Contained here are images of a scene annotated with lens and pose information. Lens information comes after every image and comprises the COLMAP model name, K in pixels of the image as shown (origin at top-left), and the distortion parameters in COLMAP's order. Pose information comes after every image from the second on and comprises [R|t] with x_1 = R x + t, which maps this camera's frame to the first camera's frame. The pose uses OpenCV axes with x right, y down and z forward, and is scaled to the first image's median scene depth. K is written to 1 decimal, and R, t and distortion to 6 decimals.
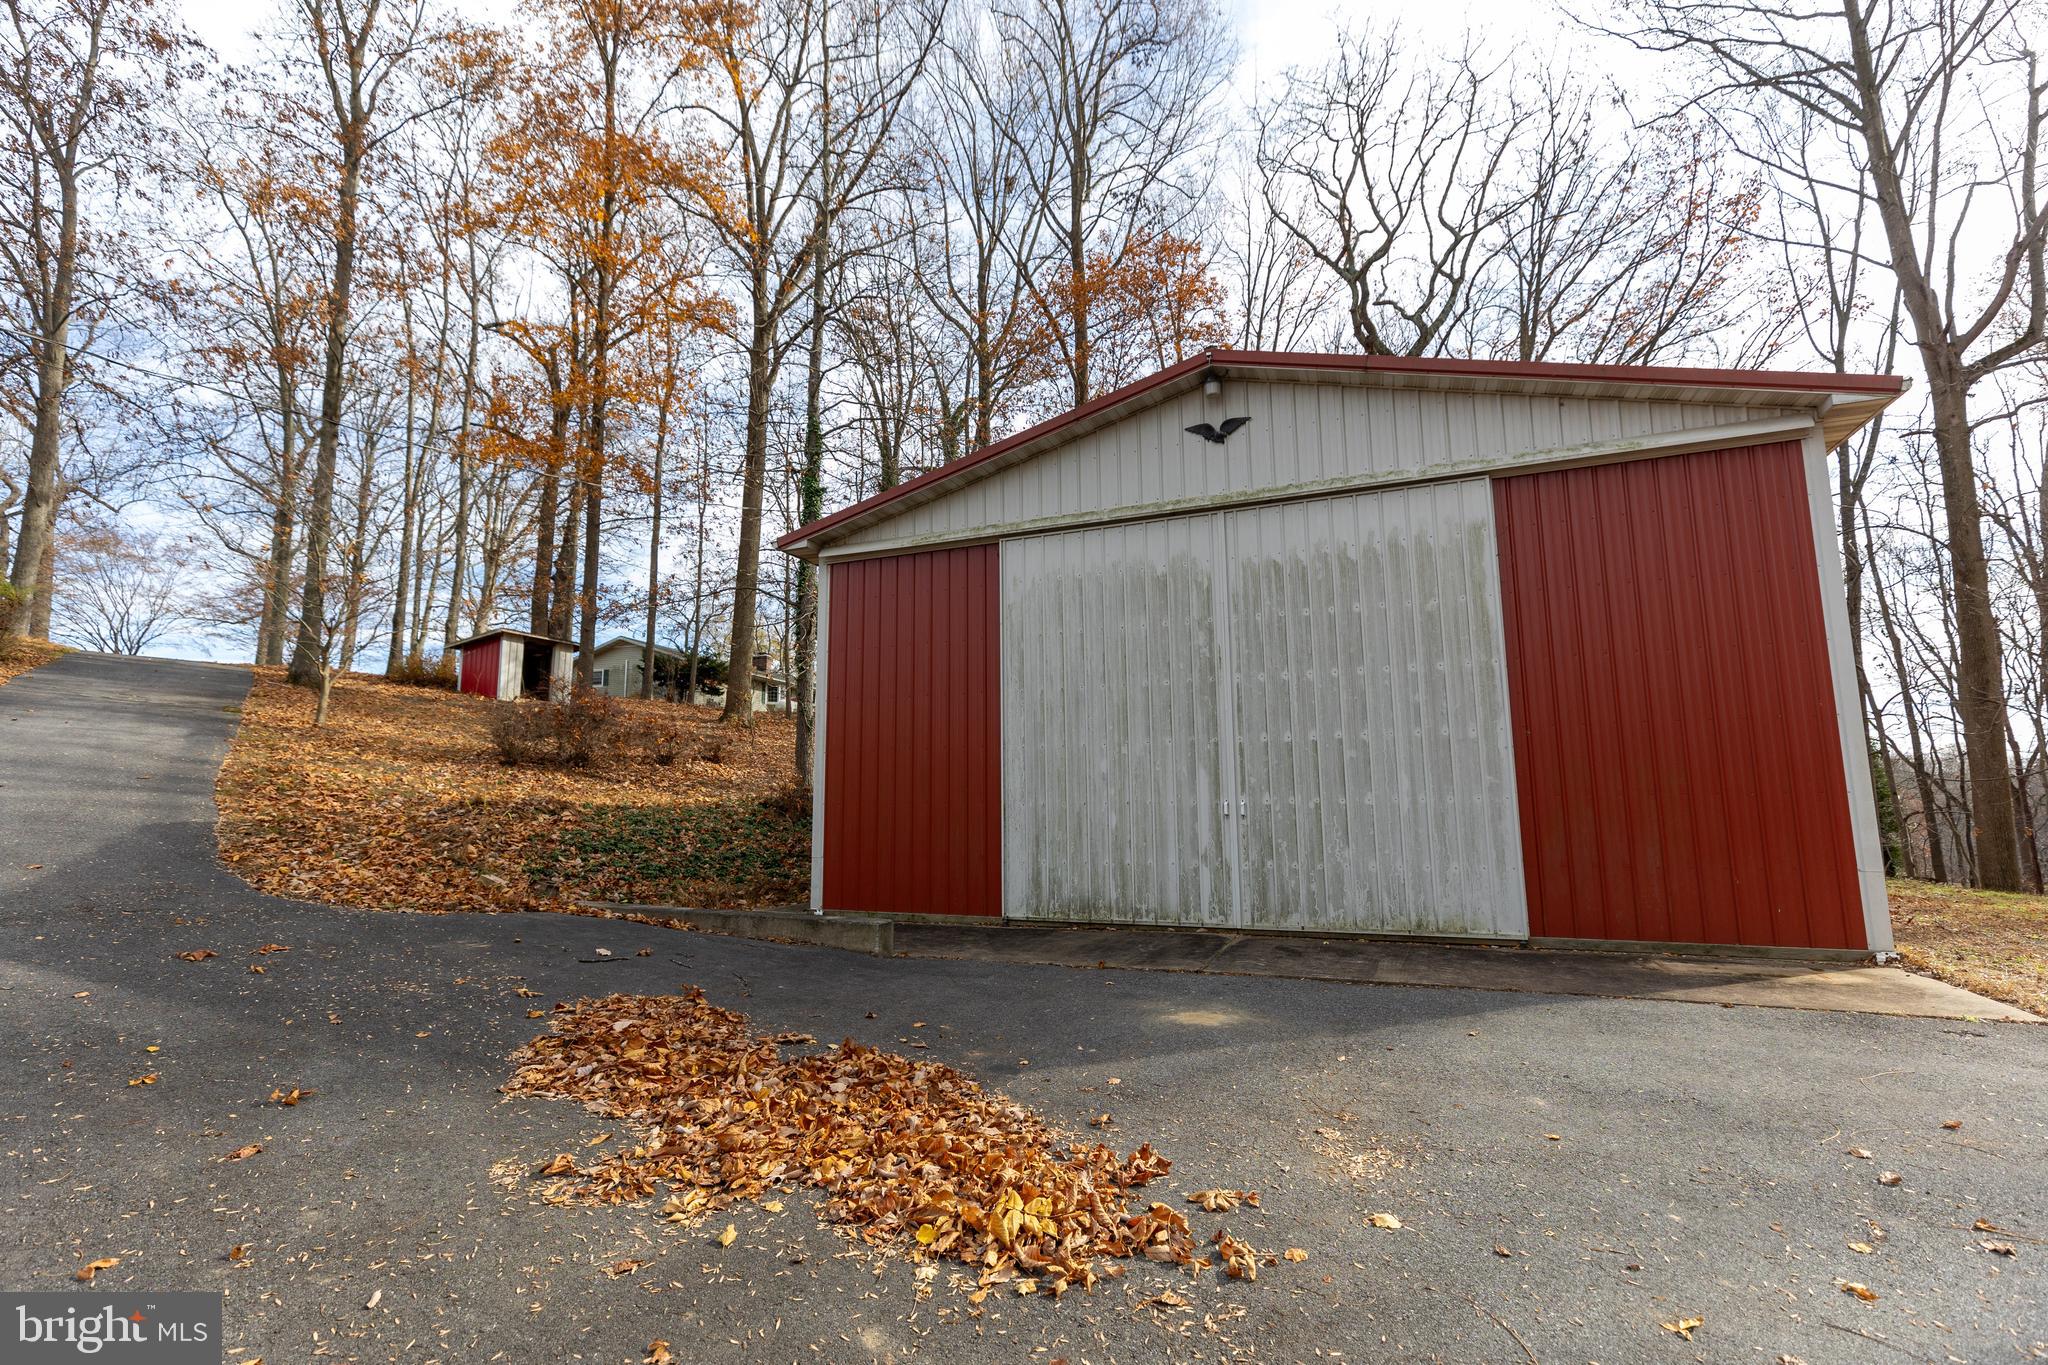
lens RADIAL K [[907.0, 0, 1023.5], [0, 907.0, 680.2], [0, 0, 1]] dist [0.003712, 0.000624]
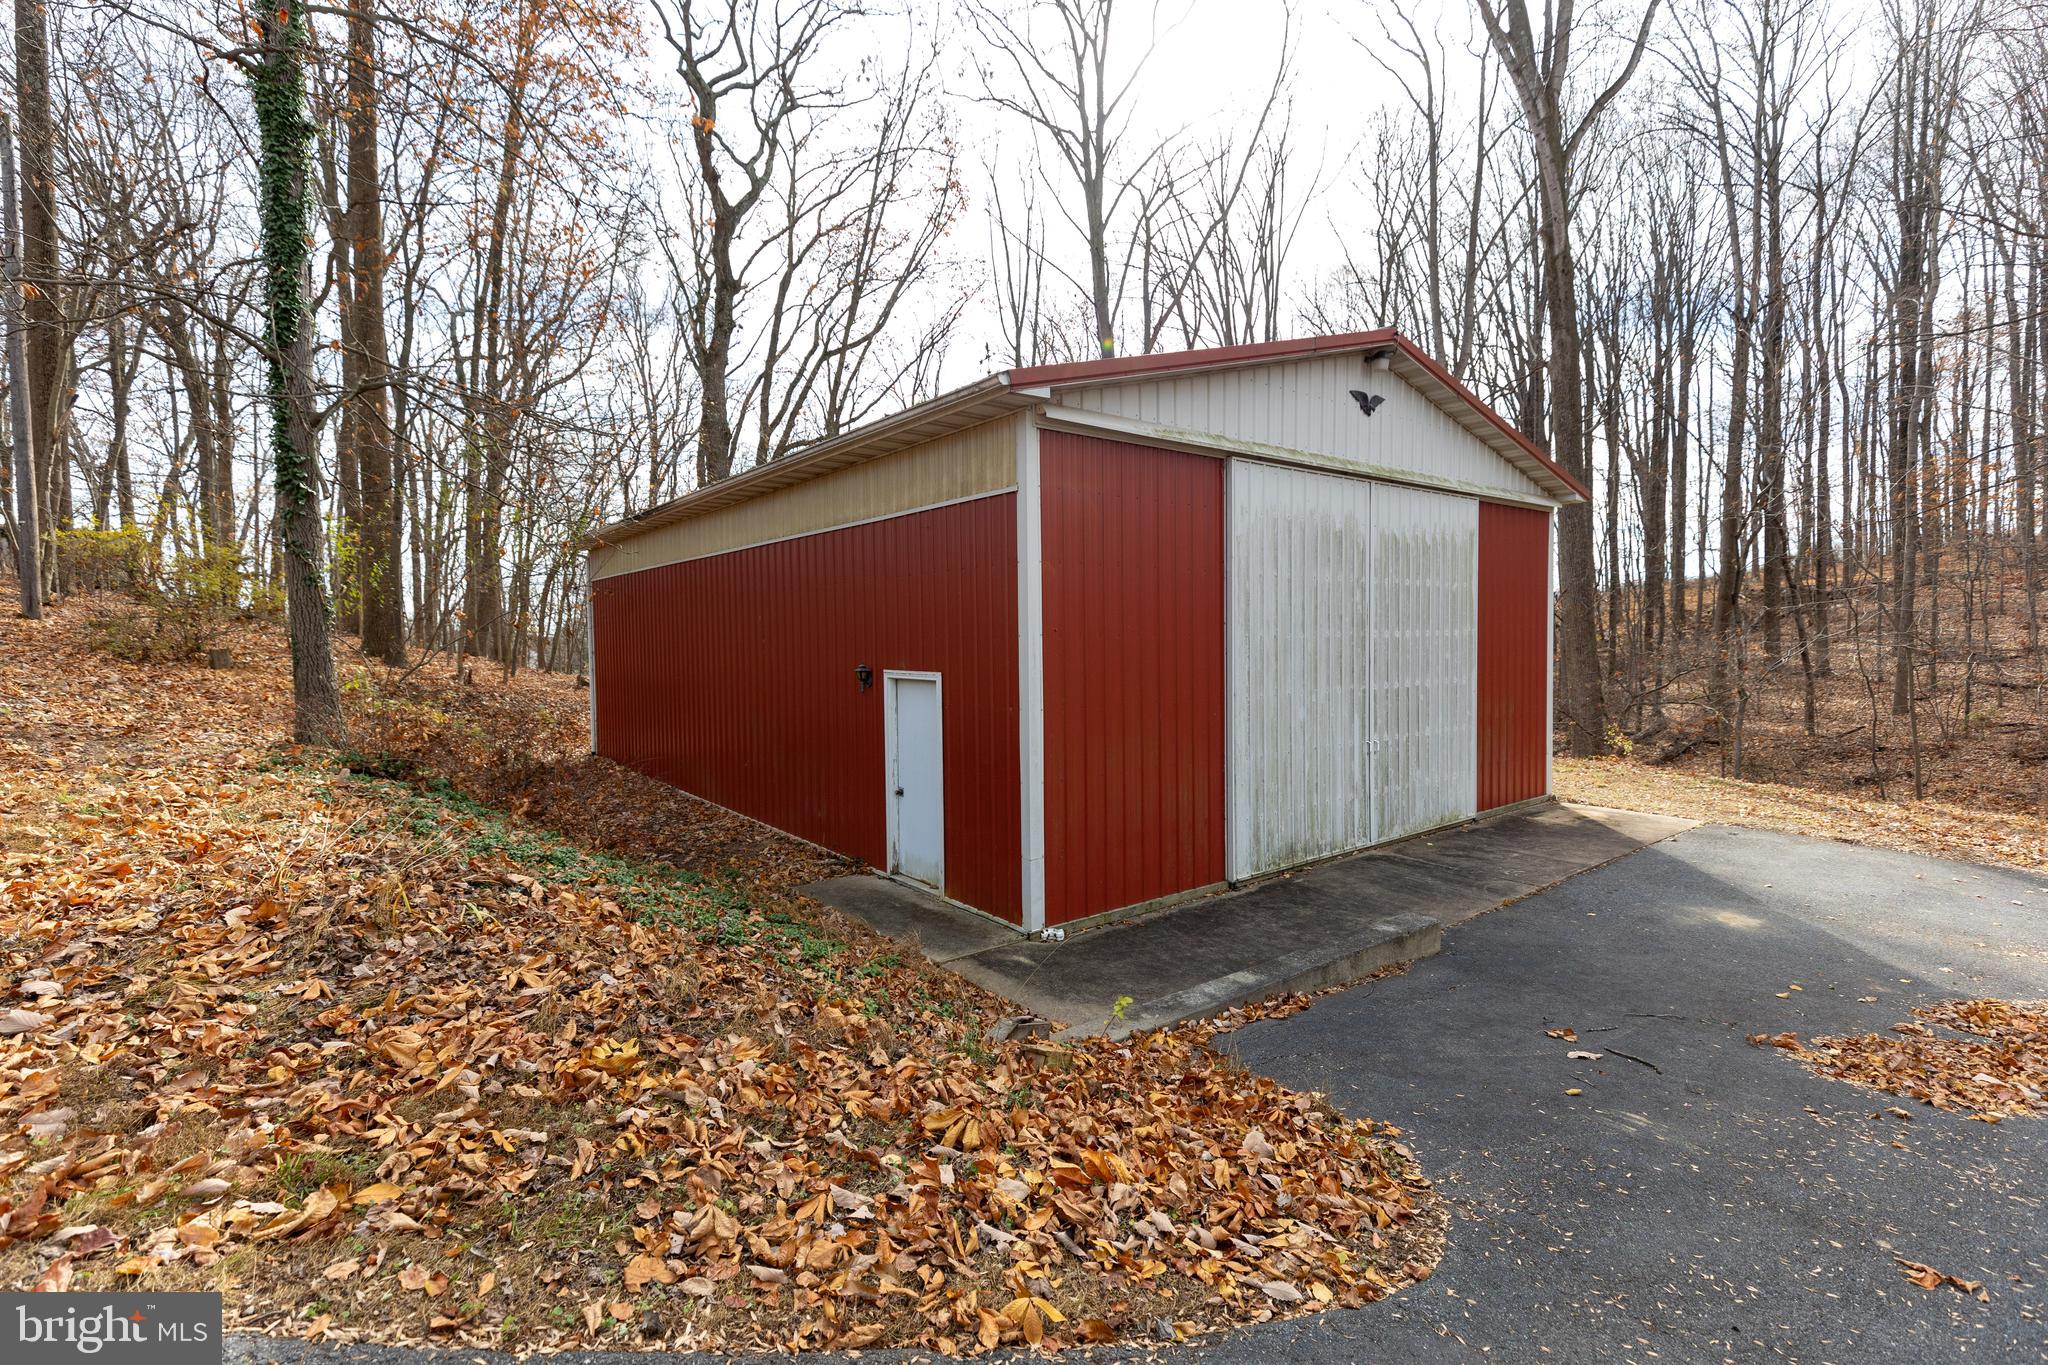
lens RADIAL K [[907.0, 0, 1024.1], [0, 907.0, 681.8], [0, 0, 1]] dist [0.003712, 0.000624]
pose [[0.513797, -0.037093, 0.857109, -0.926011], [-0.111135, 0.987769, 0.109367, -0.017754], [-0.850683, -0.151447, 0.503391, 0.744711]]
